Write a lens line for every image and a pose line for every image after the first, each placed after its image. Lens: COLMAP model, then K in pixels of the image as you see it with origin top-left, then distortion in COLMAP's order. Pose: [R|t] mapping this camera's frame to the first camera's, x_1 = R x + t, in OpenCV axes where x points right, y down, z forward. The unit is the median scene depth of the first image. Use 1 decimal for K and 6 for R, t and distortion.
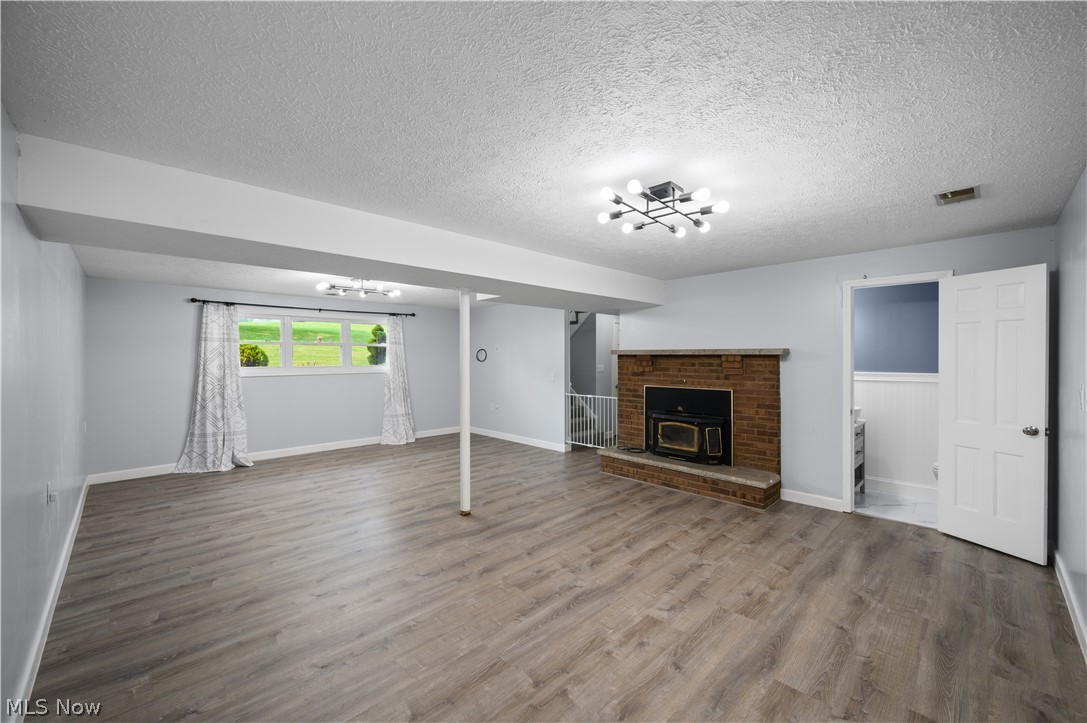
lens RADIAL K [[442.8, 0, 550.7], [0, 442.8, 354.0], [0, 0, 1]] dist [-0.000978, 0.000078]
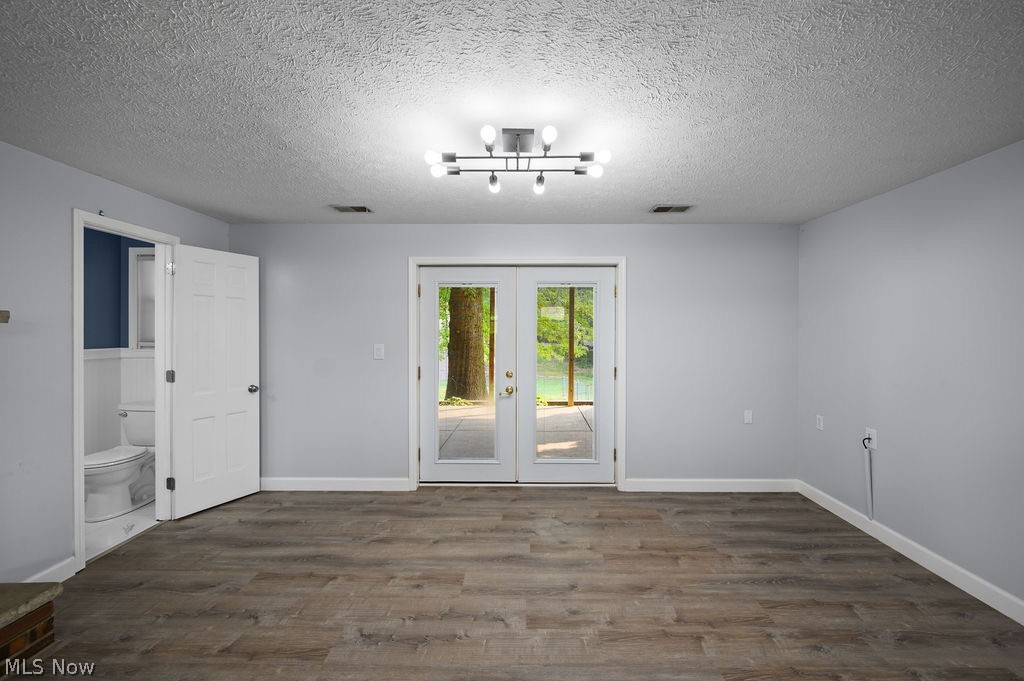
lens RADIAL K [[417.2, 0, 518.8], [0, 417.2, 333.5], [0, 0, 1]] dist [-0.000978, 0.000078]
pose [[-0.705250, -0.002130, 0.708955, -0.338878], [-0.003126, 0.999995, -0.000105, 0.017345], [-0.708952, -0.002291, -0.705253, 1.576963]]
